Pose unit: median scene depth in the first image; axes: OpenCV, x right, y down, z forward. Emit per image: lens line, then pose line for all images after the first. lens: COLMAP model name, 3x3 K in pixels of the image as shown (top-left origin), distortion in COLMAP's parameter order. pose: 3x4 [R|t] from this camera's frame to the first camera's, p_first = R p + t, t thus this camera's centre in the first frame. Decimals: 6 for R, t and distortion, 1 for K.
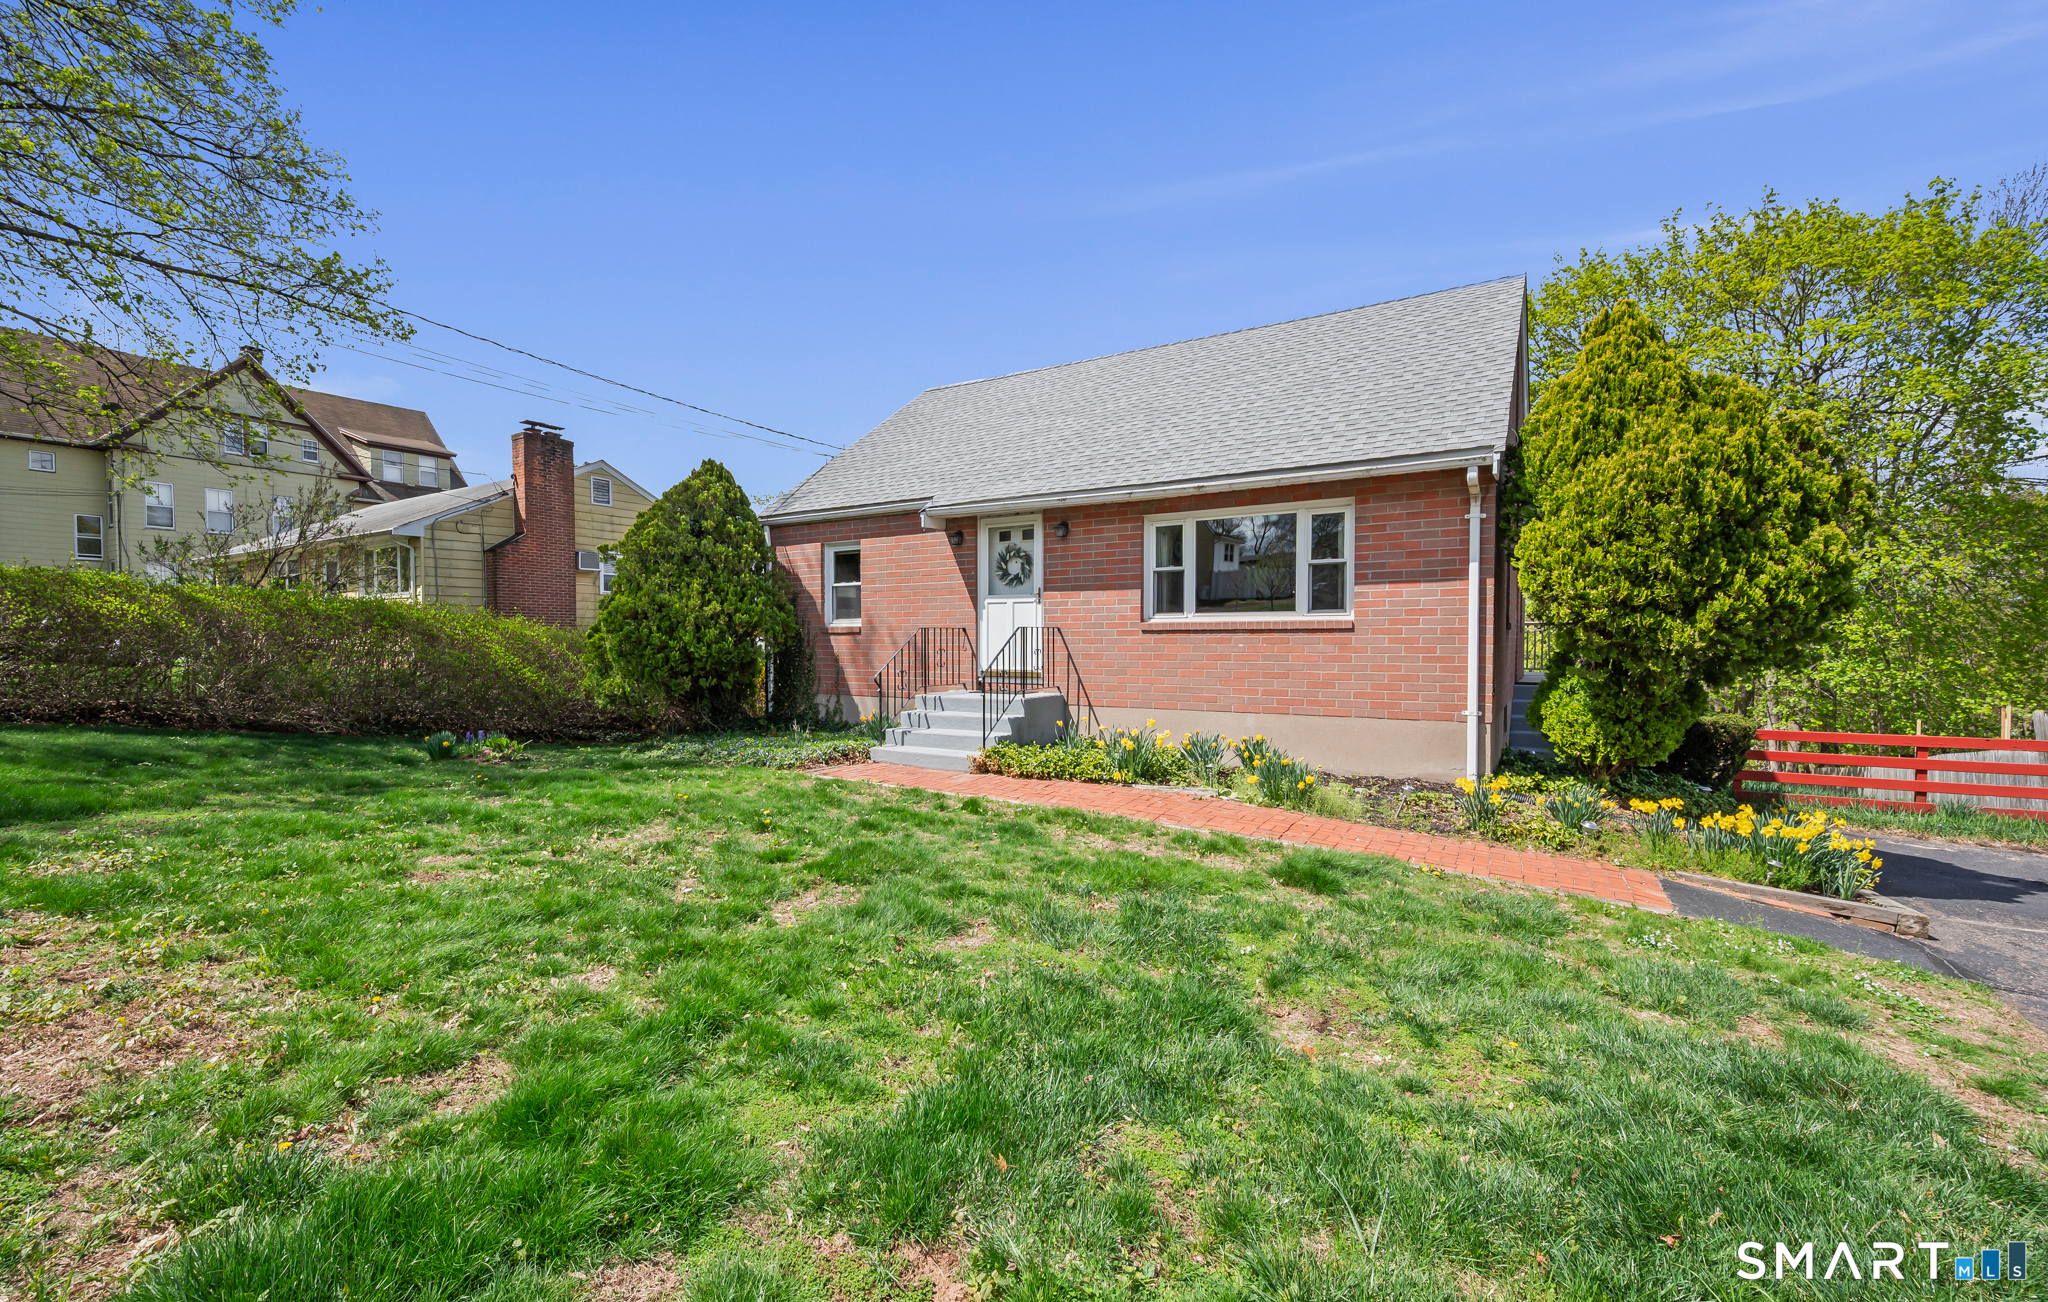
lens RADIAL K [[912.0, 0, 1026.1], [0, 912.0, 623.5], [0, 0, 1]] dist [-0.021012, 0.000031]
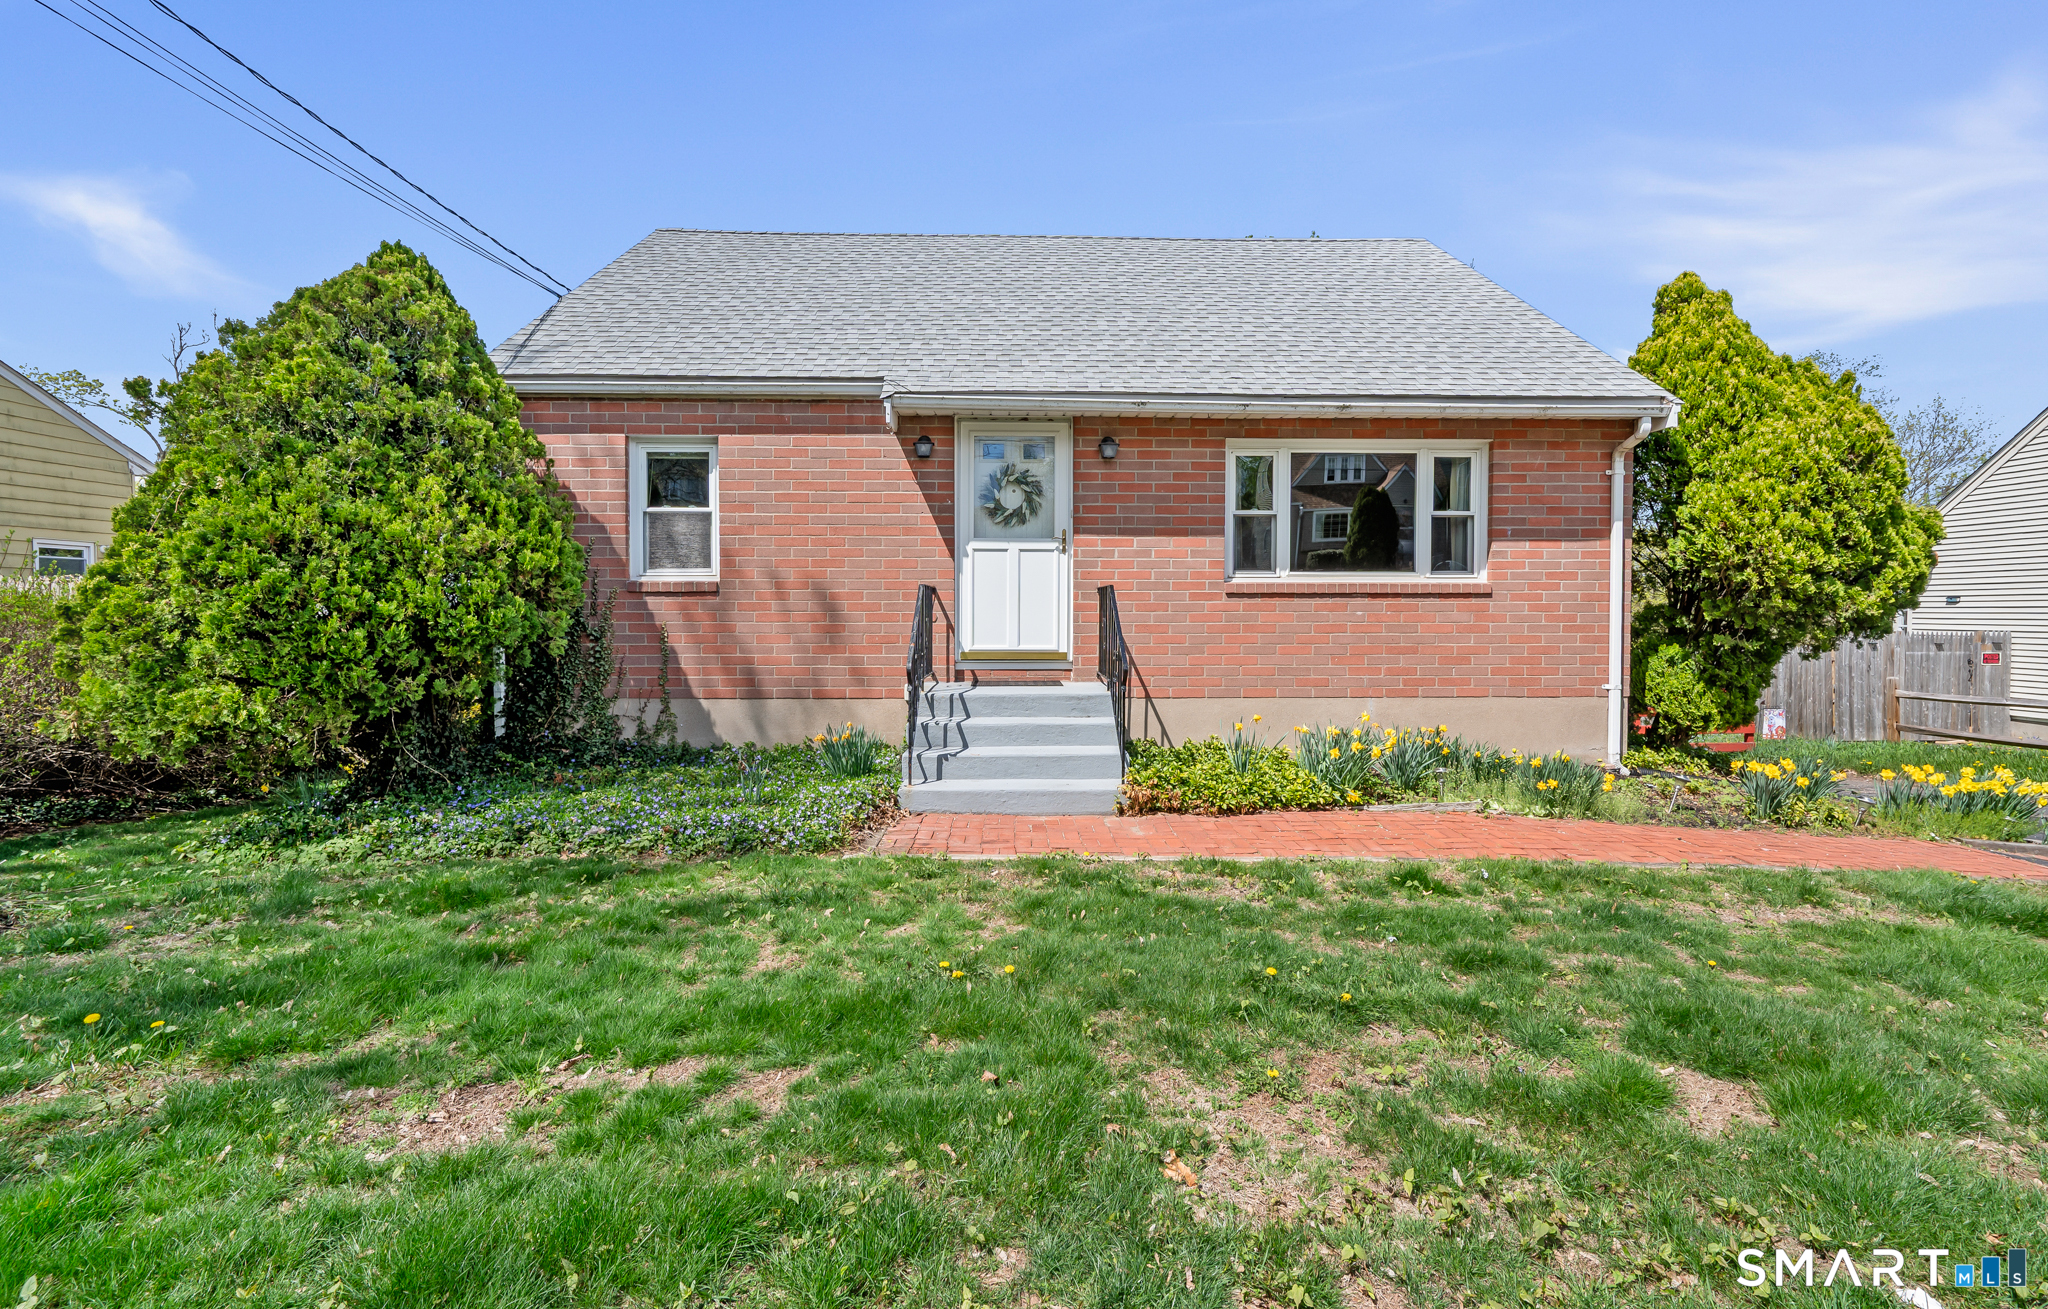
lens RADIAL K [[912.0, 0, 1026.1], [0, 912.0, 627.0], [0, 0, 1]] dist [-0.021012, 0.000031]
pose [[0.823412, -0.005674, 0.567415, -0.409809], [-0.011790, 0.999563, 0.027104, 0.016273], [-0.567321, -0.029007, 0.822986, 0.460729]]
